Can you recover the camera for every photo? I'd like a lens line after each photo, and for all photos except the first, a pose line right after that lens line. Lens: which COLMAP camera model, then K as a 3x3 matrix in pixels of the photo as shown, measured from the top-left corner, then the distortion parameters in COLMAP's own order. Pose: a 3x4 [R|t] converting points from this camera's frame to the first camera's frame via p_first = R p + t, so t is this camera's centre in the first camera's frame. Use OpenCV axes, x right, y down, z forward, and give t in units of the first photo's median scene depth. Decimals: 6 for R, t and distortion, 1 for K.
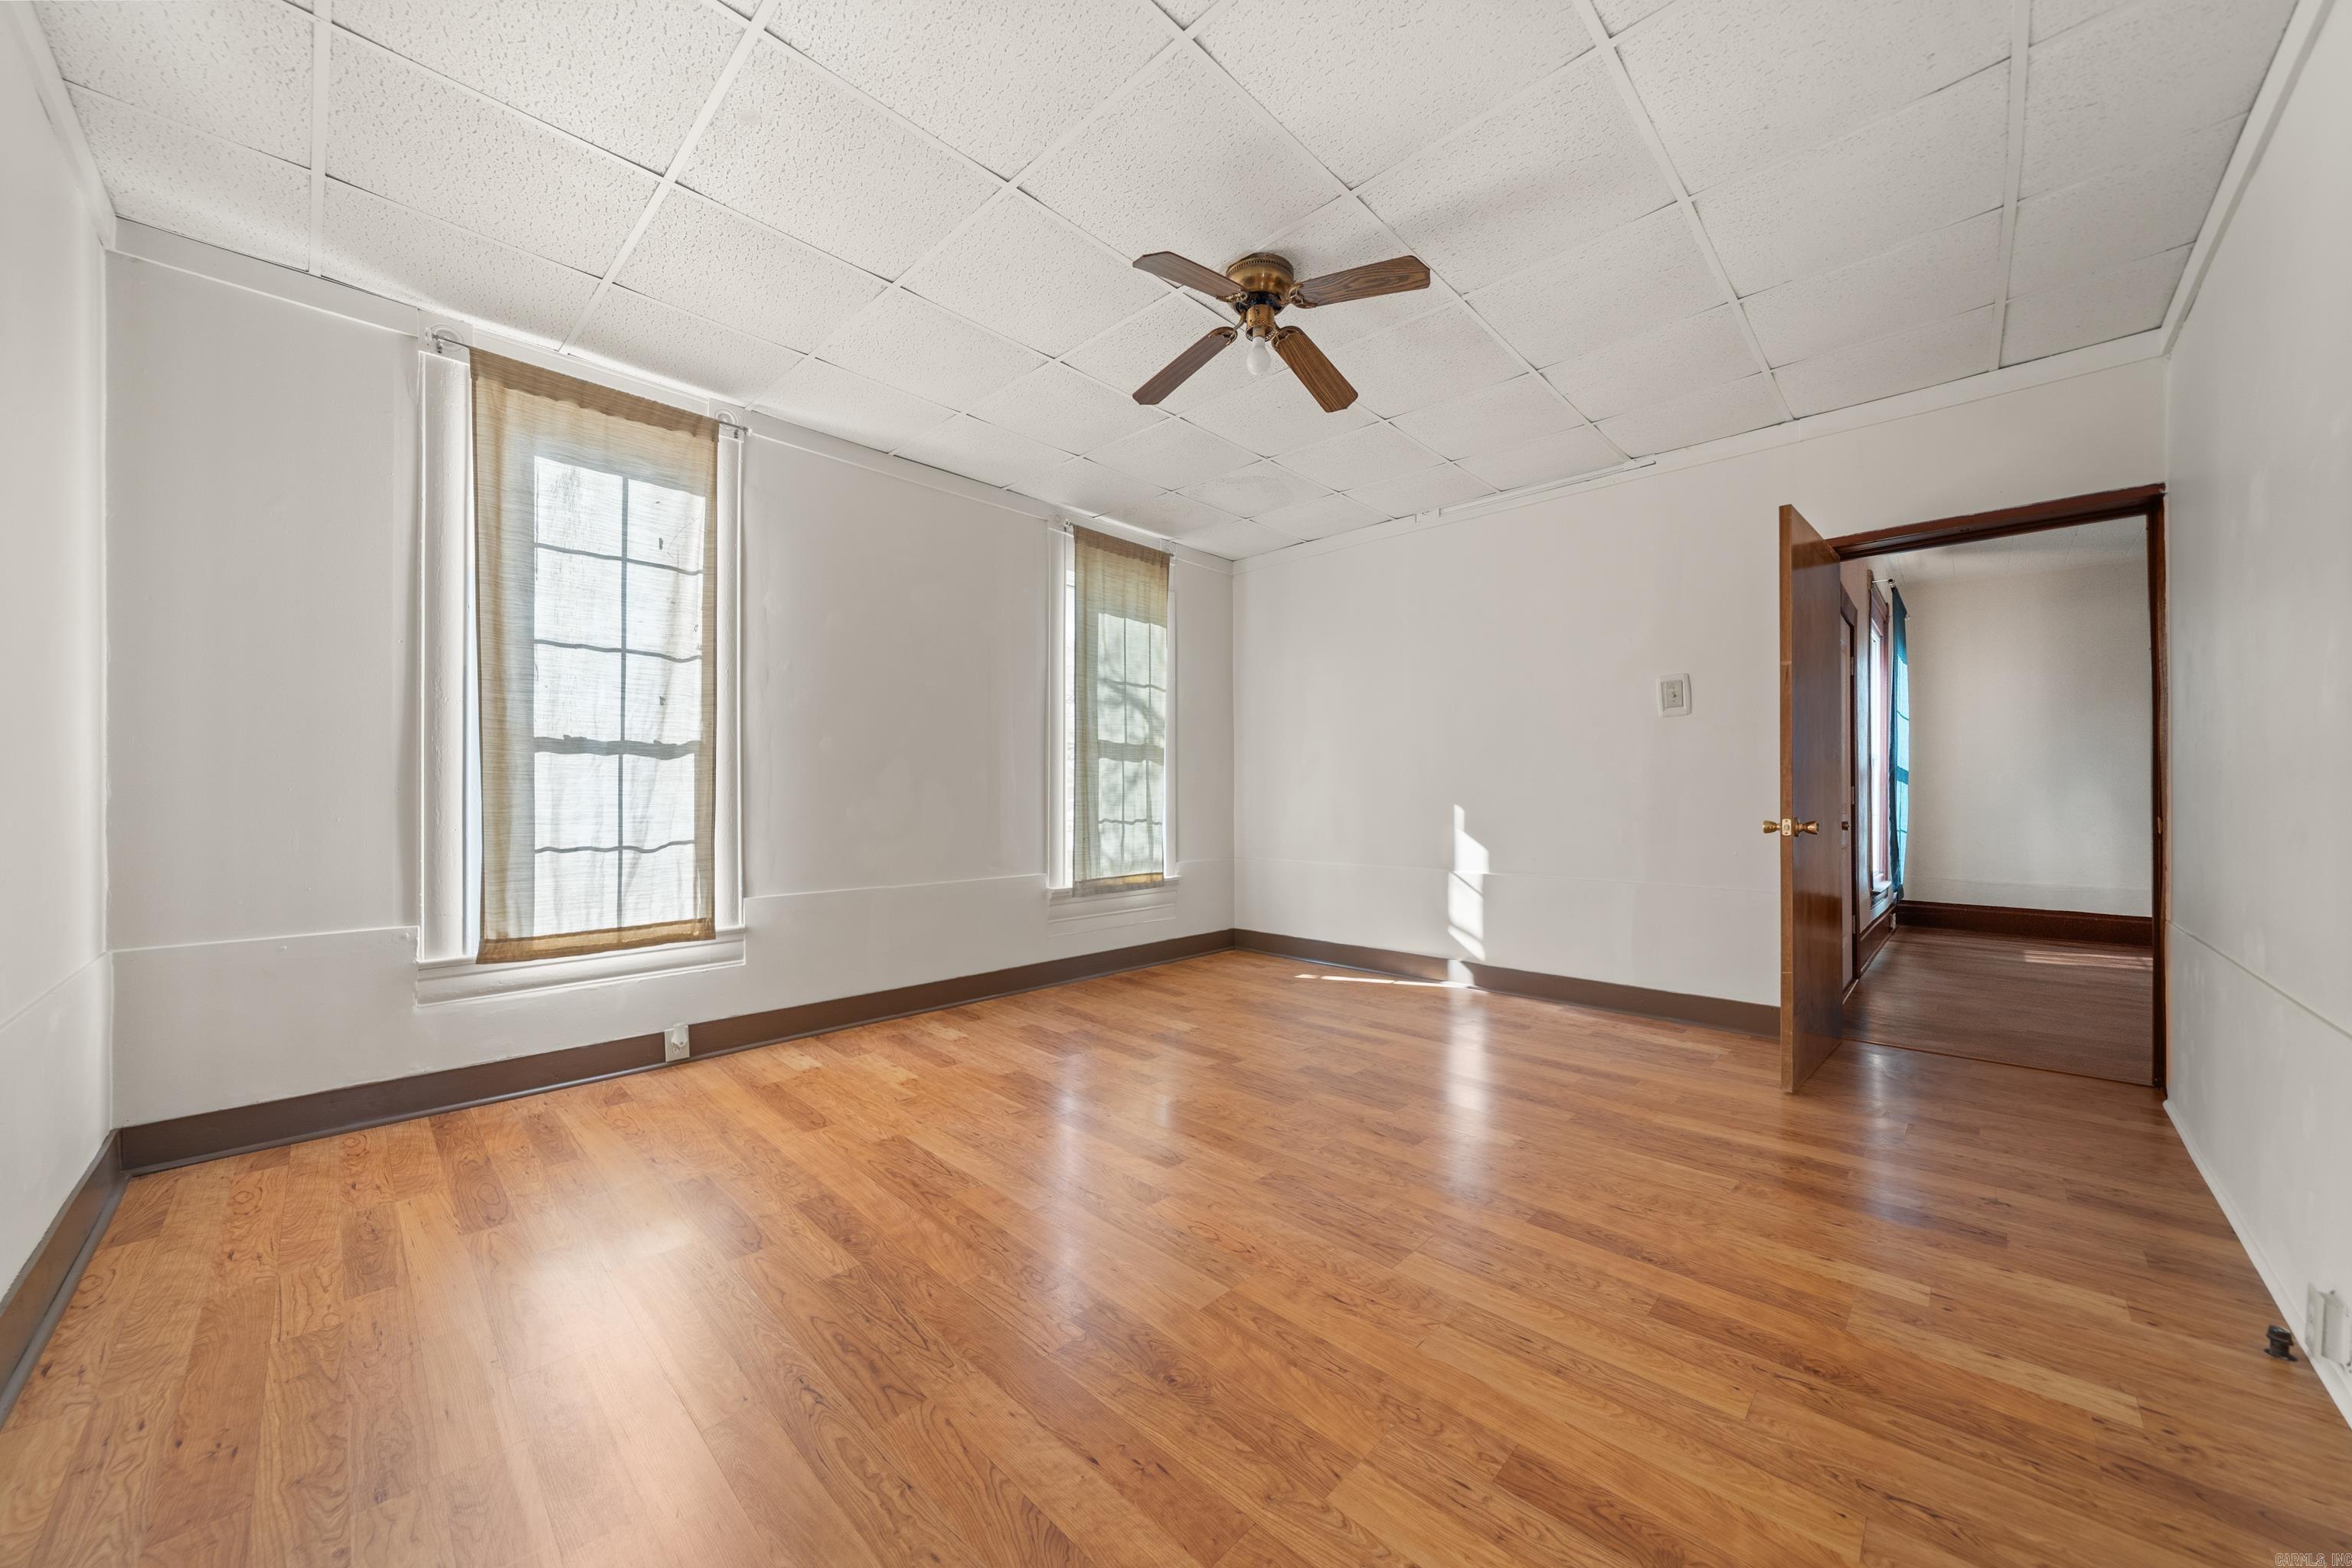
lens RADIAL K [[826.1, 0, 1159.0], [0, 826.1, 799.9], [0, 0, 1]] dist [-0.006419, 0.000348]
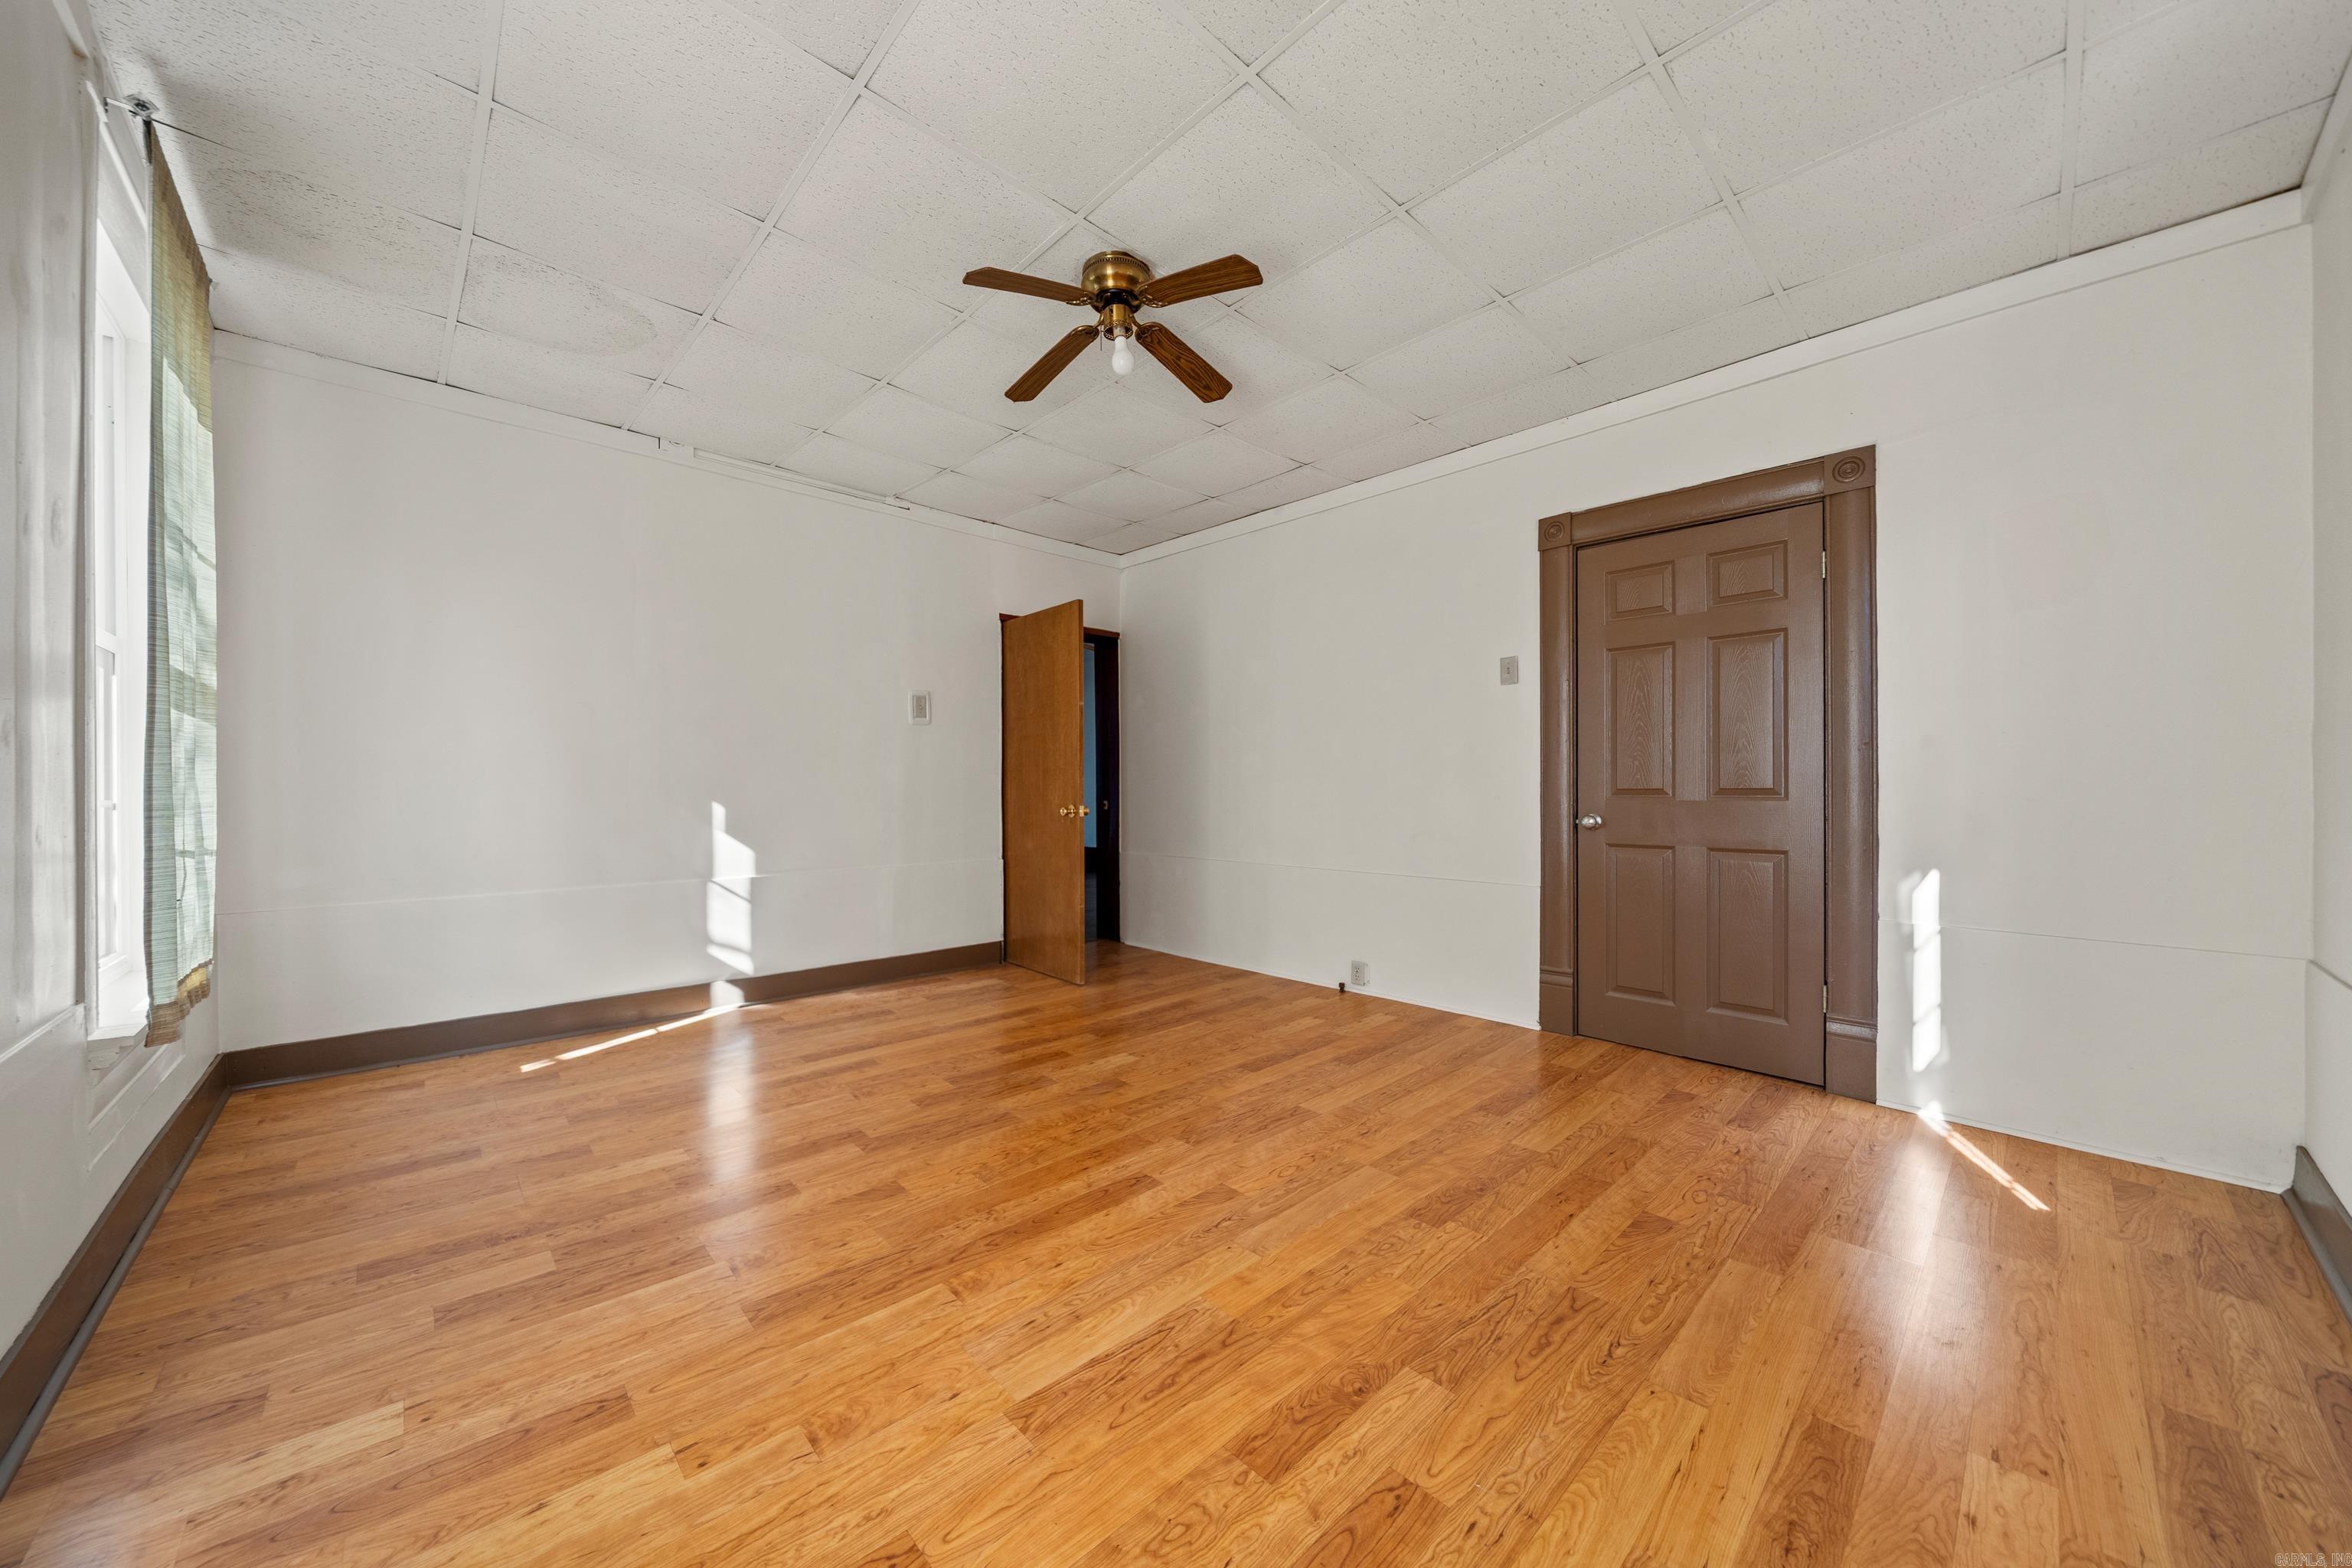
lens RADIAL K [[826.1, 0, 1174.2], [0, 826.1, 793.1], [0, 0, 1]] dist [-0.006419, 0.000348]
pose [[0.044161, -0.008740, 0.998986, -0.650563], [0.008081, 0.999932, 0.008391, -0.009598], [-0.998992, 0.007703, 0.044228, 0.651997]]
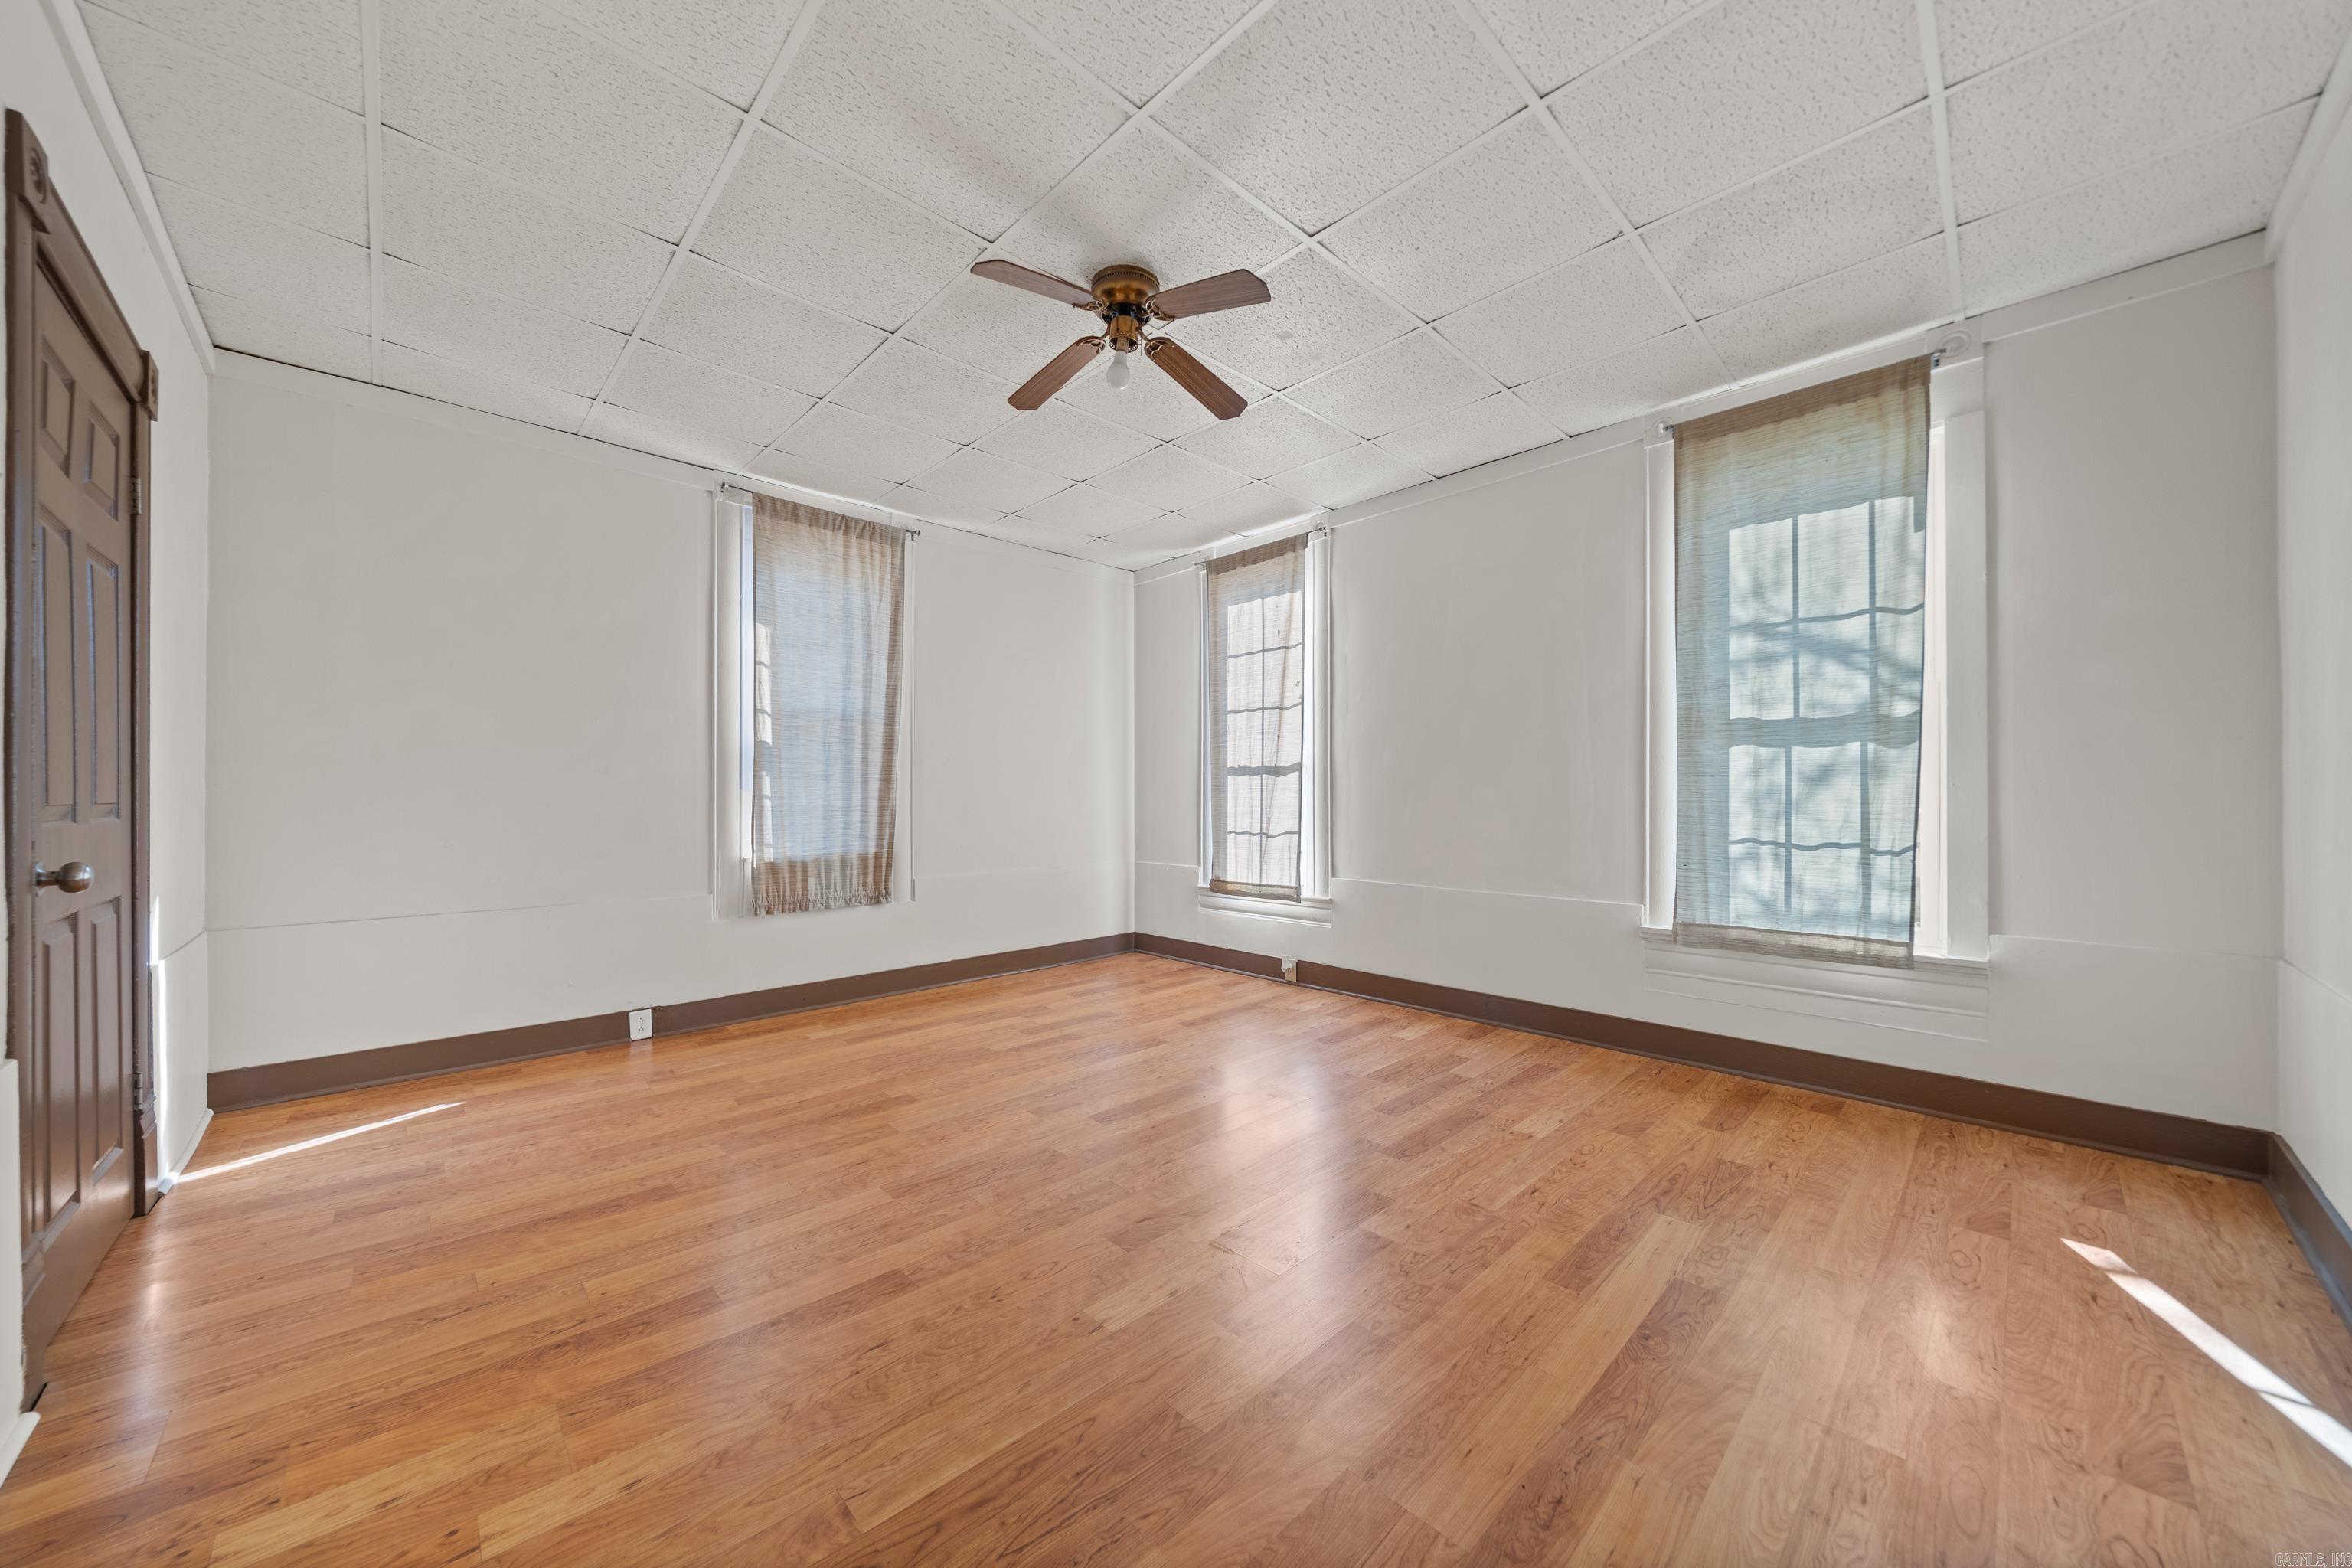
lens RADIAL K [[826.1, 0, 1222.9], [0, 826.1, 792.4], [0, 0, 1]] dist [-0.006419, 0.000348]
pose [[0.005187, -0.007259, -0.999960, 0.829496], [-0.006891, 0.999950, -0.007294, -0.007647], [0.999963, 0.006928, 0.005137, 0.820145]]
